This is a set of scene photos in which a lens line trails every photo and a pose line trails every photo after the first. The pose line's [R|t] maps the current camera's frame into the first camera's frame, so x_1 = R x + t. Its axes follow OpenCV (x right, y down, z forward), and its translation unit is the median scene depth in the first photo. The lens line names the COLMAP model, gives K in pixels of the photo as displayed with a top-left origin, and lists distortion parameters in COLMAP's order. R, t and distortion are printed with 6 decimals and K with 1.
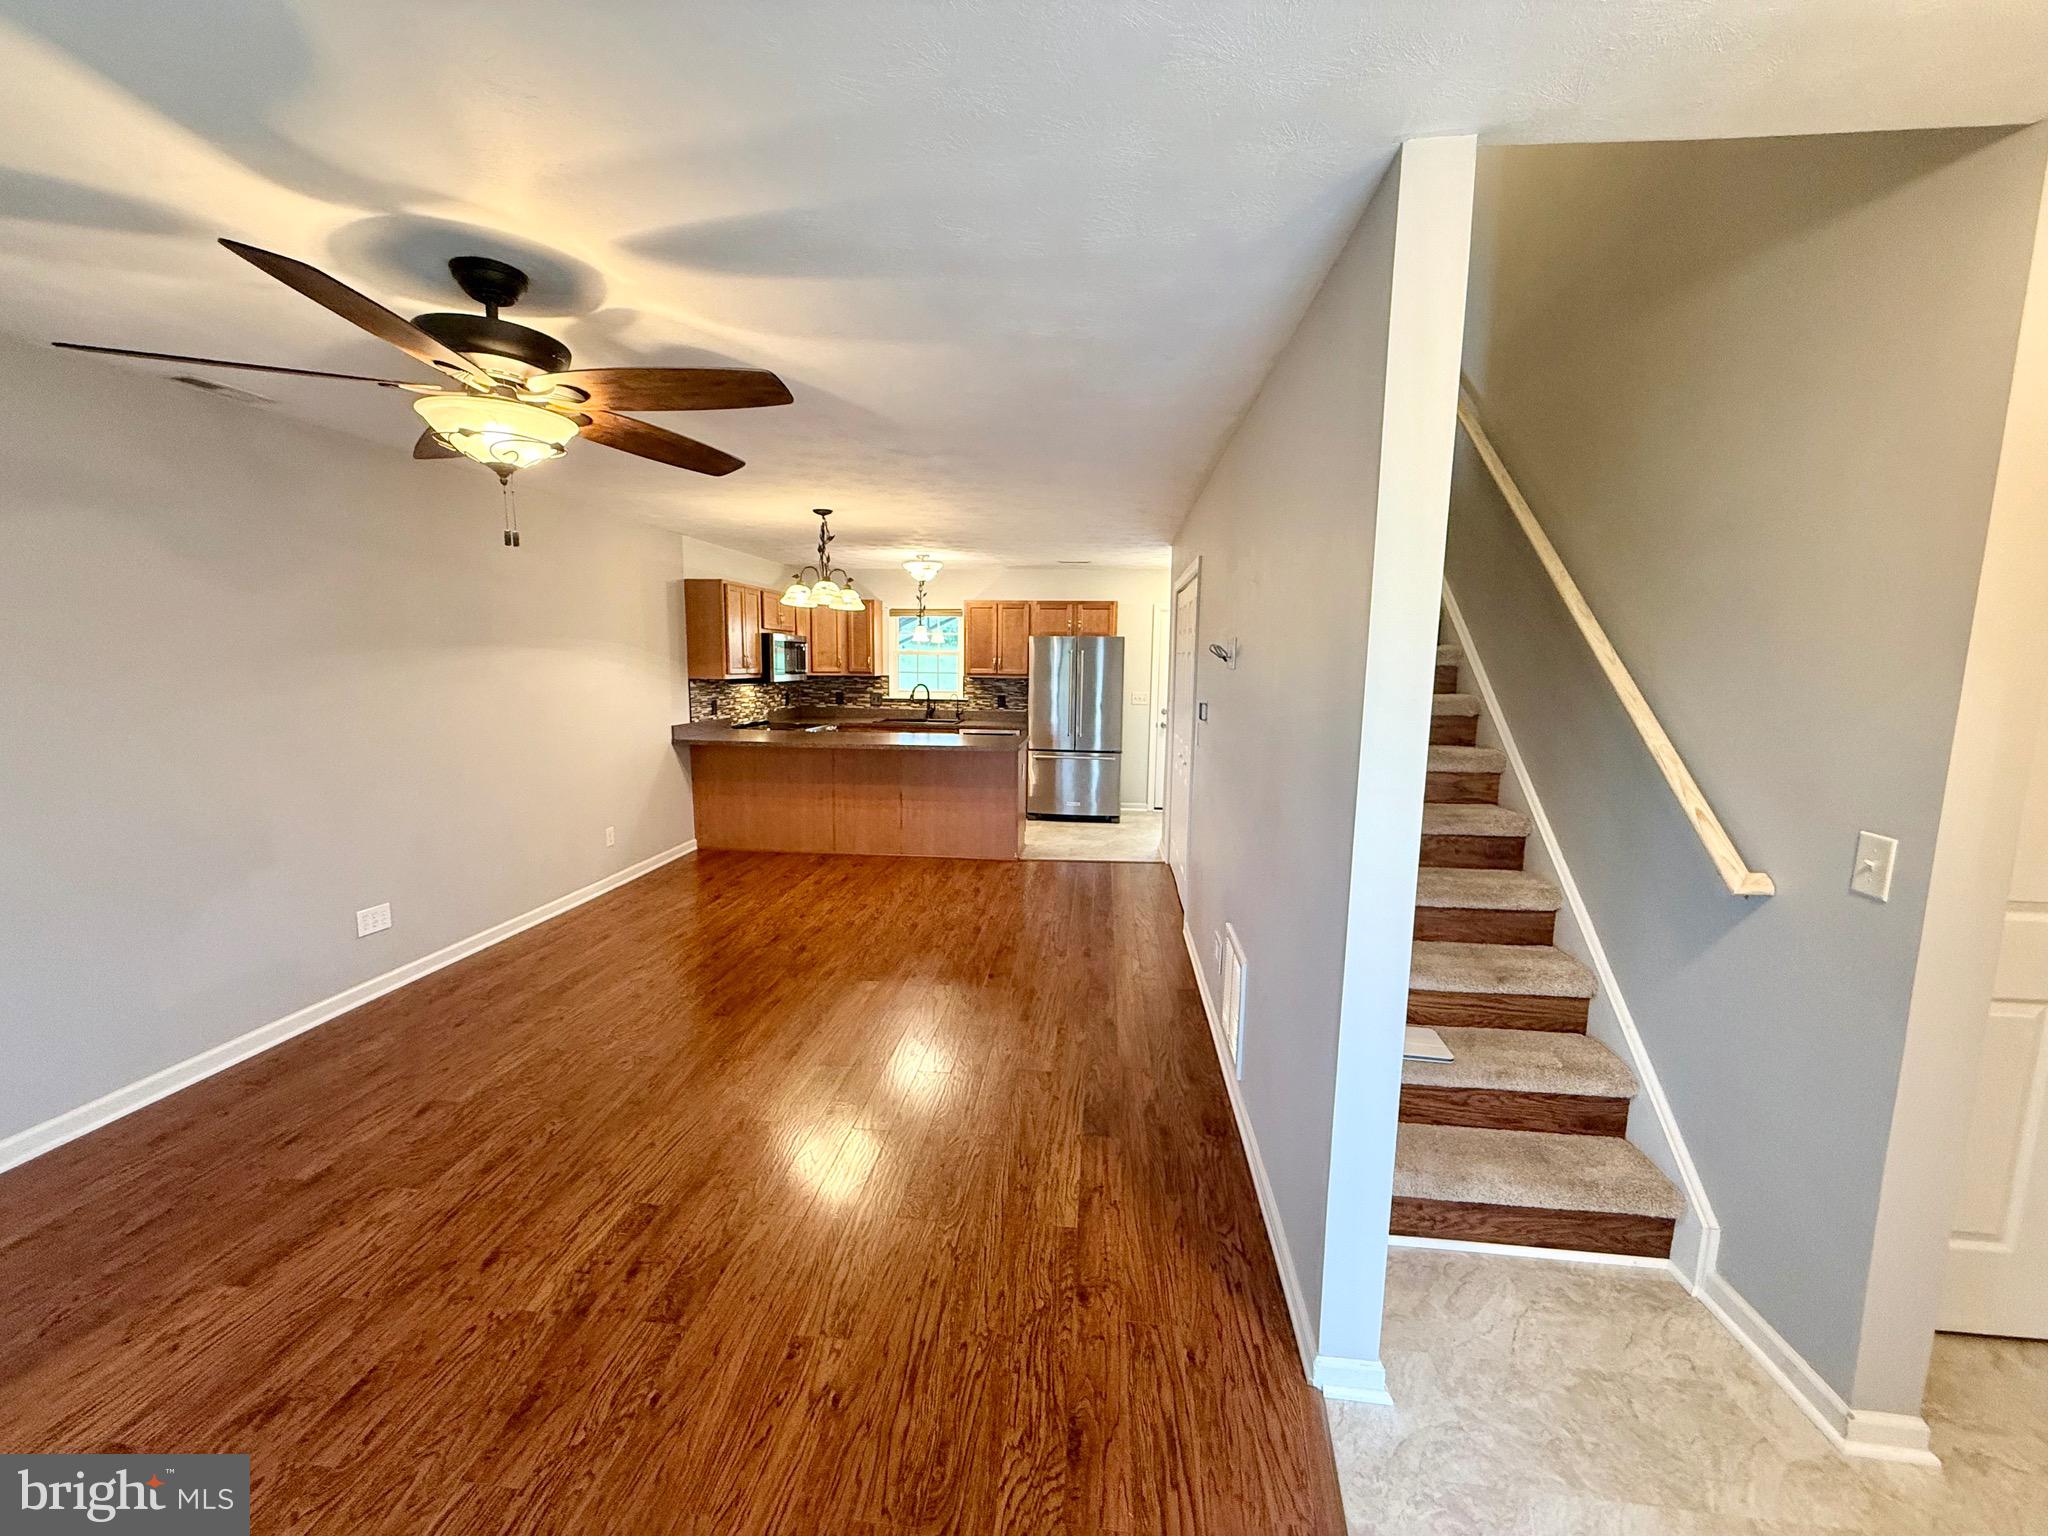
lens RADIAL K [[816.7, 0, 1017.1], [0, 816.7, 764.9], [0, 0, 1]] dist [-0.001956, -0.000080]
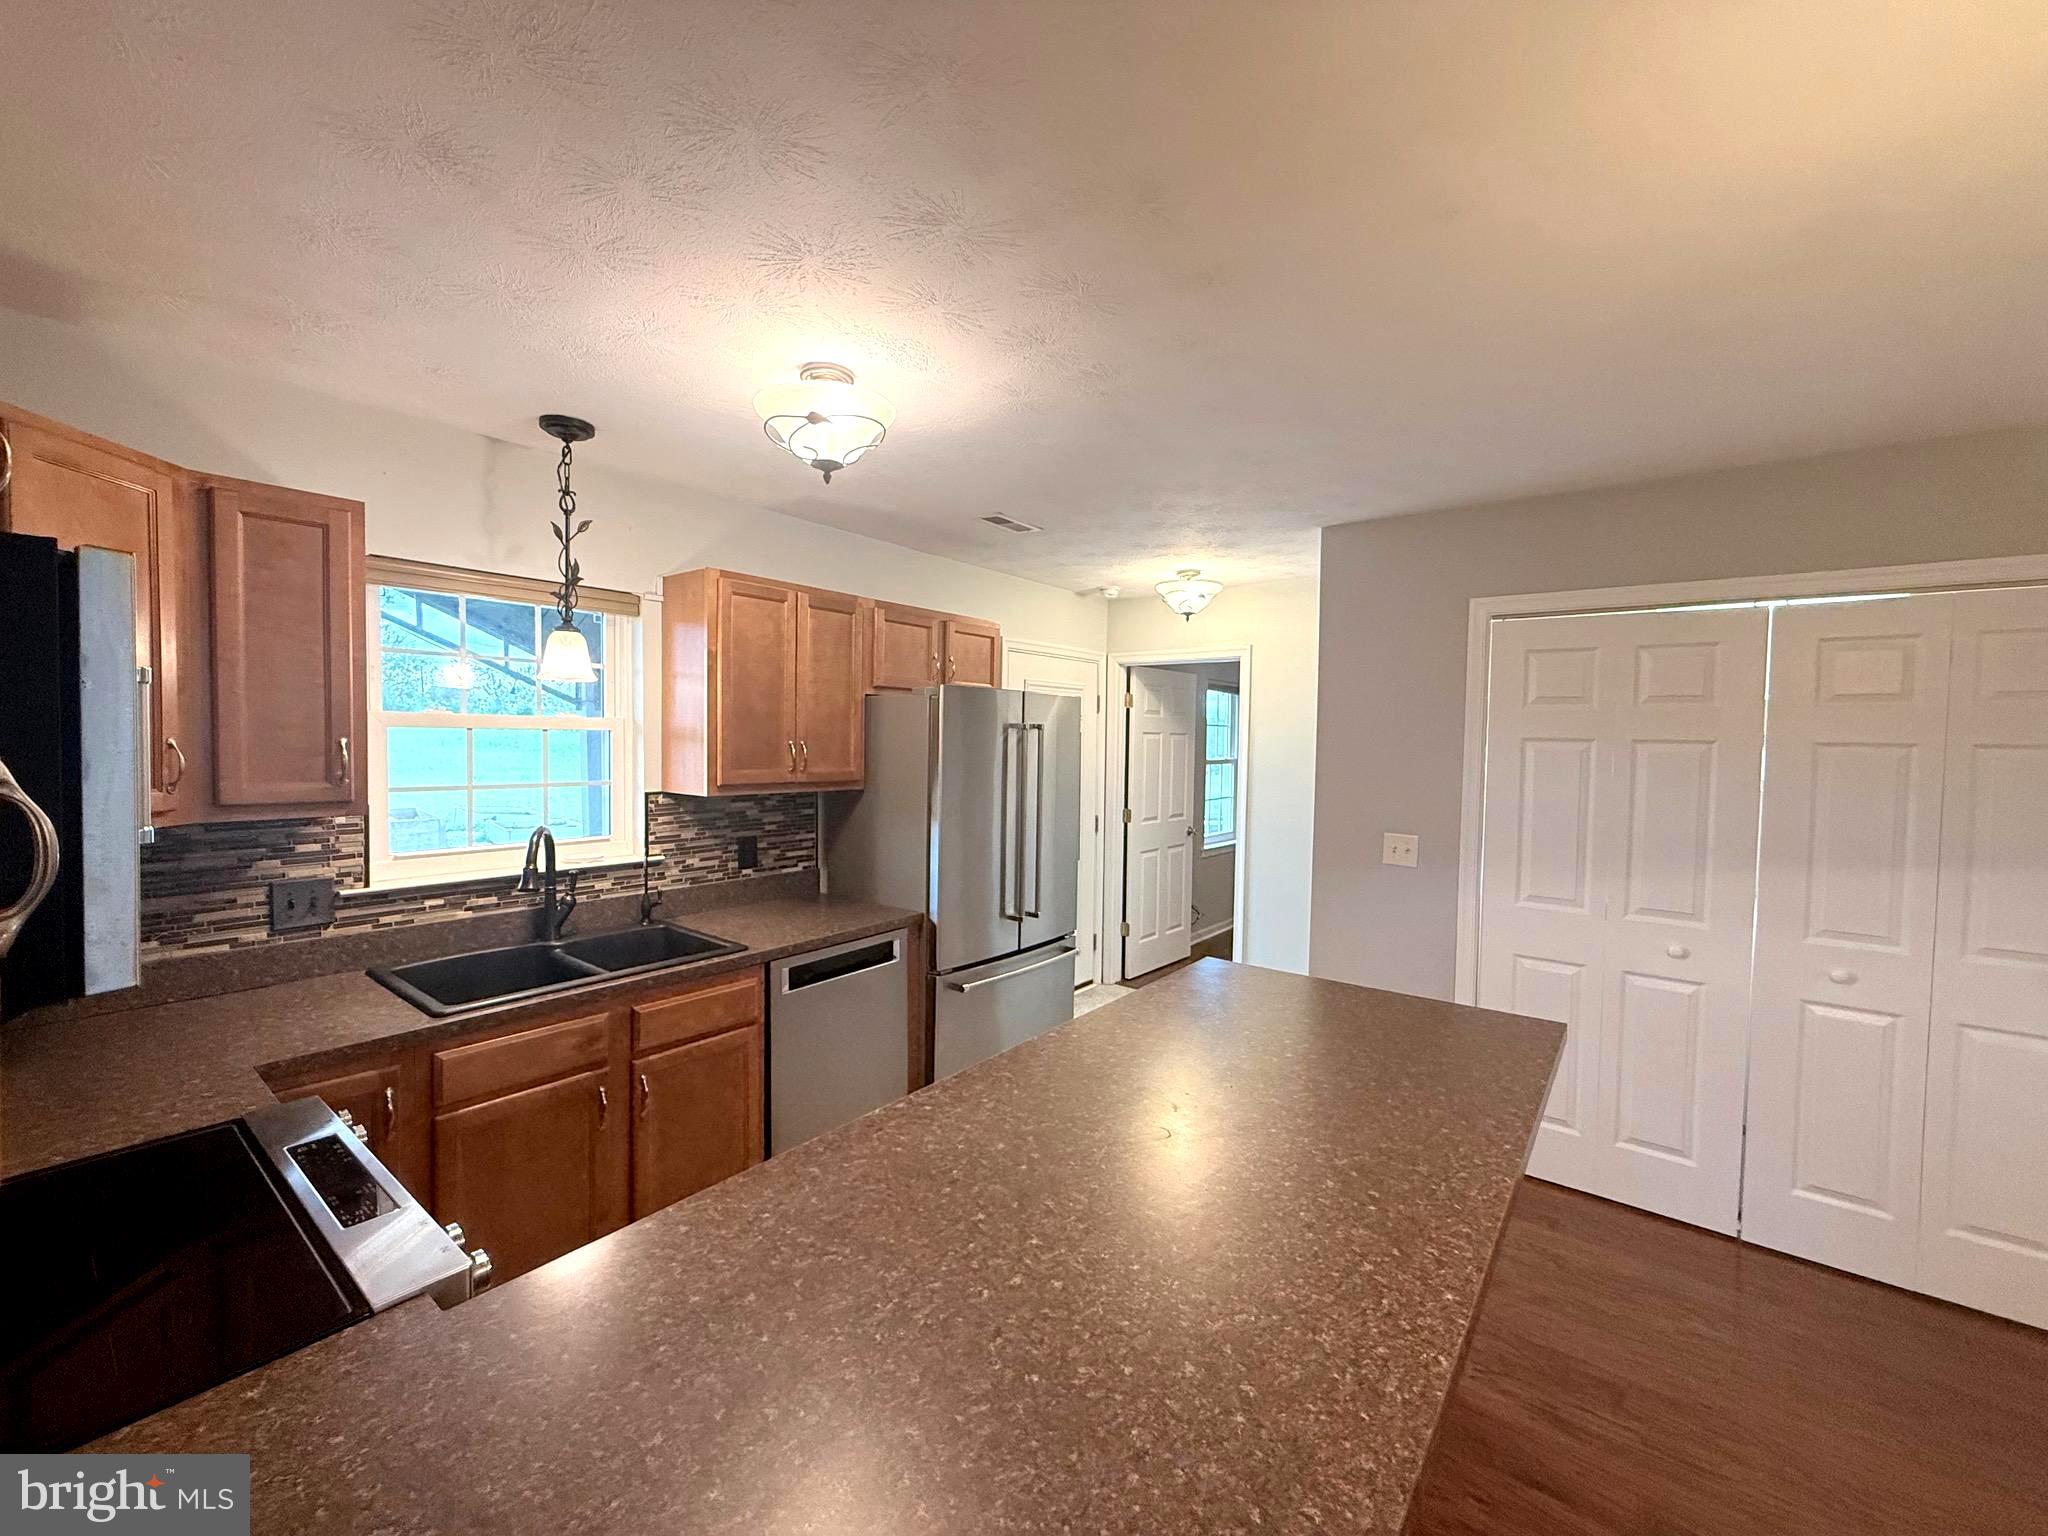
lens RADIAL K [[816.7, 0, 1017.1], [0, 816.7, 764.9], [0, 0, 1]] dist [-0.001956, -0.000080]
pose [[0.534502, -0.033818, 0.844490, -0.283688], [0.099817, 0.994732, -0.023343, -0.102118], [-0.839252, 0.096771, 0.535062, 0.730721]]
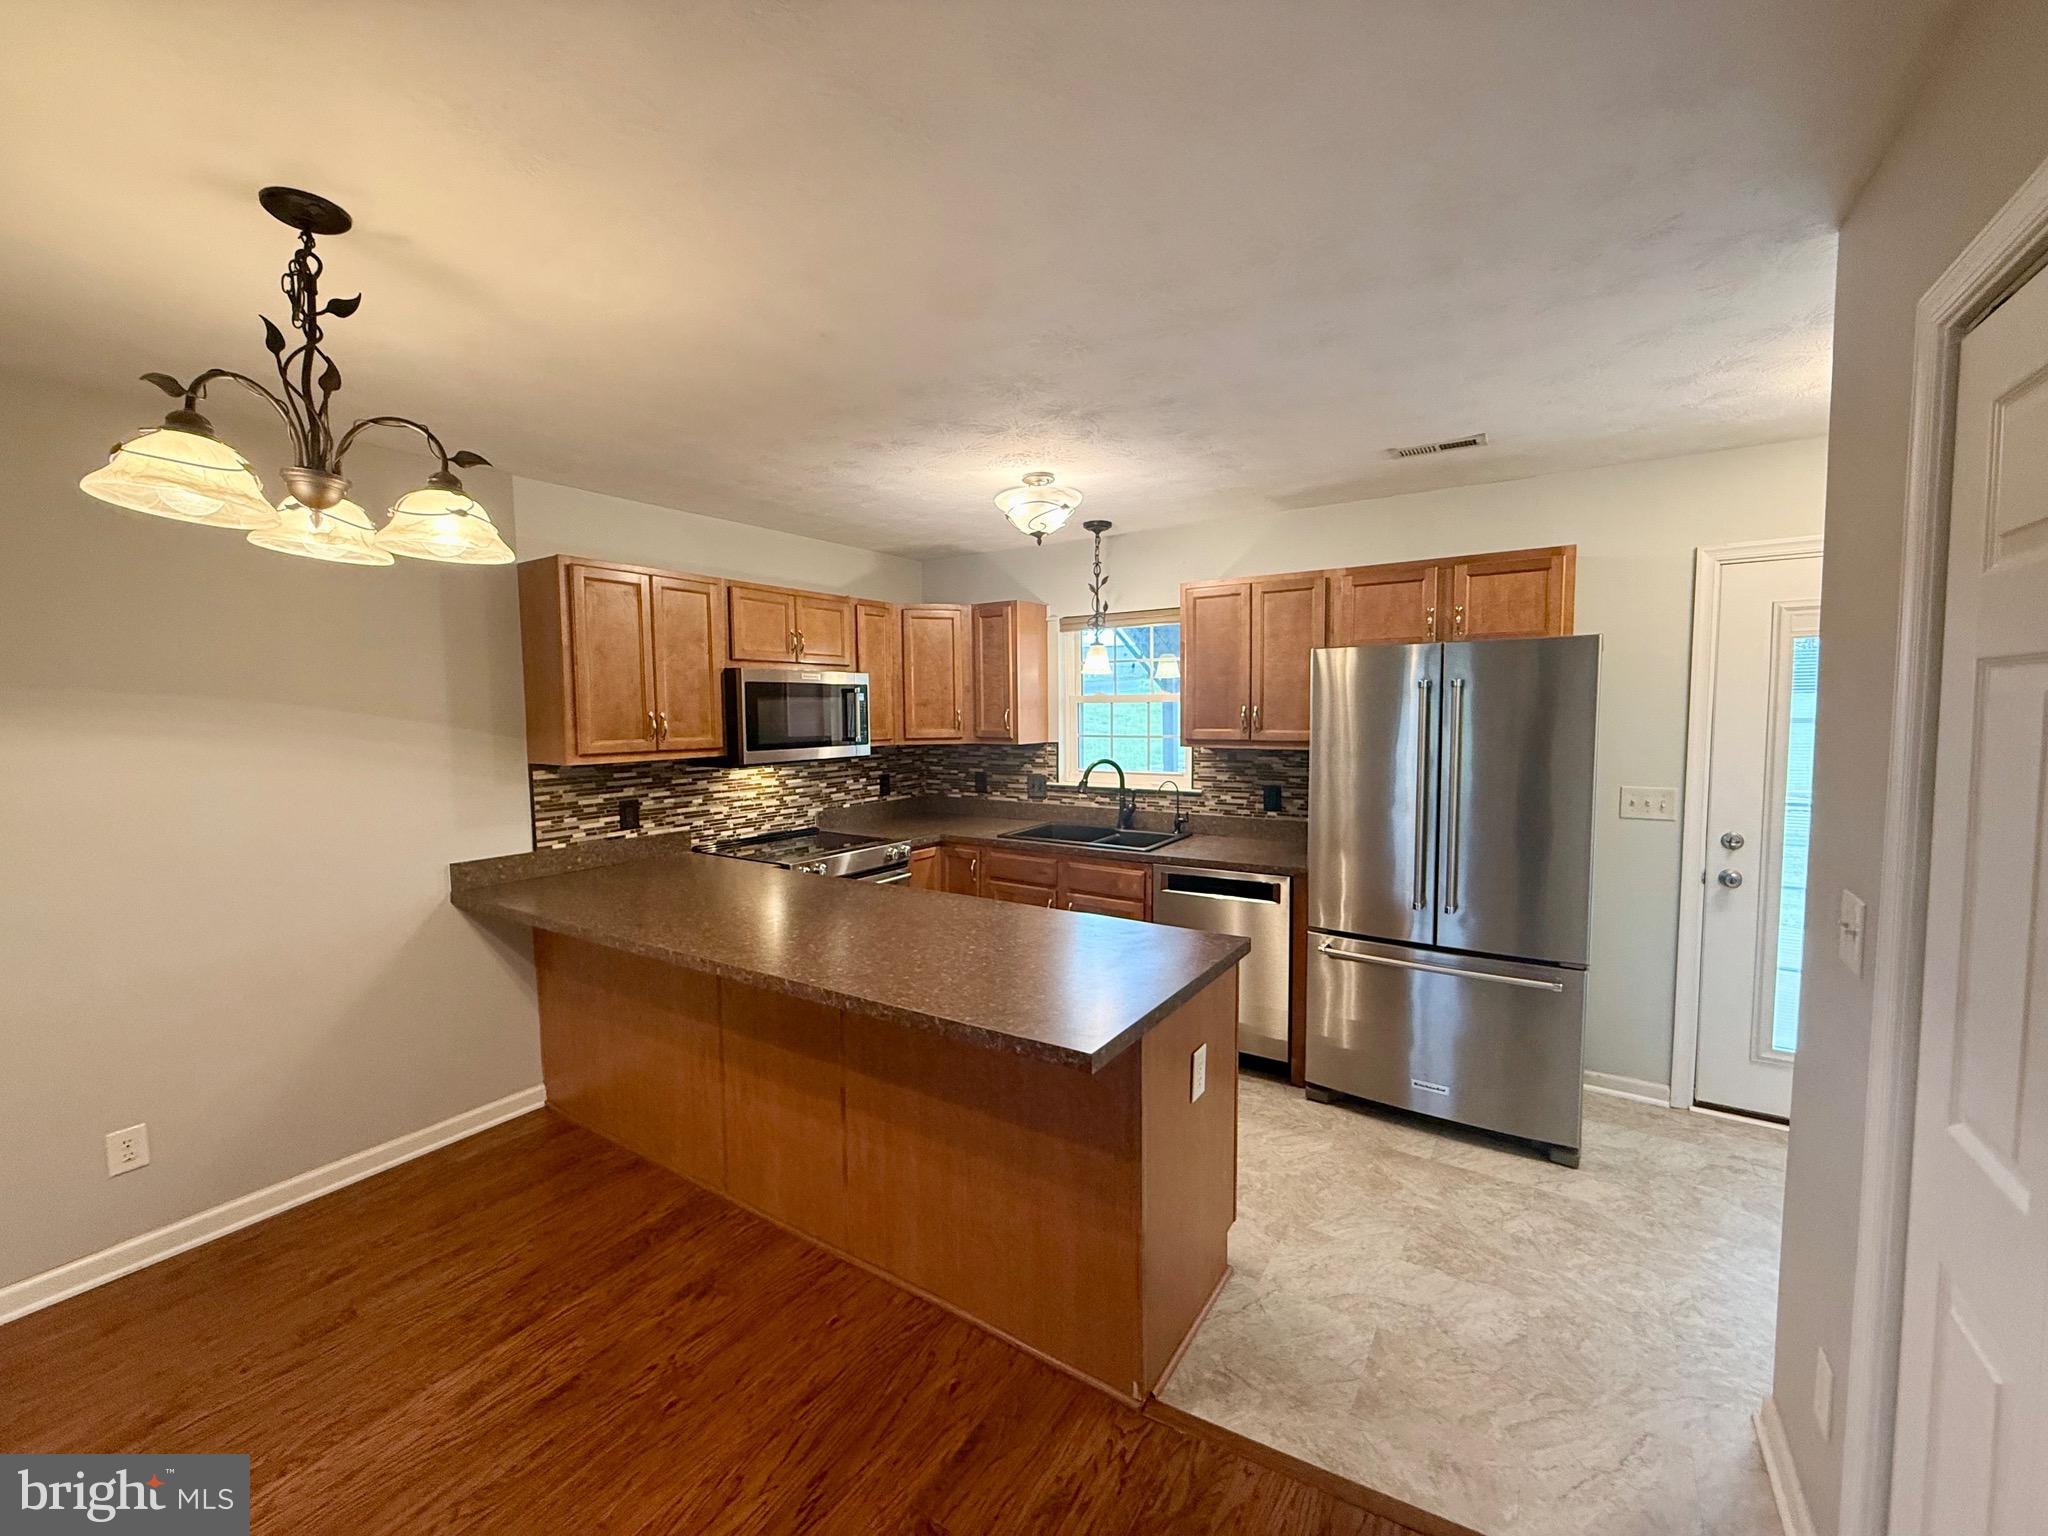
lens RADIAL K [[816.7, 0, 1017.1], [0, 816.7, 764.9], [0, 0, 1]] dist [-0.001956, -0.000080]
pose [[0.884419, 0.009150, -0.466604, 0.072276], [-0.036511, 0.998100, -0.049632, -0.072209], [0.465263, 0.060932, 0.883073, 0.555110]]
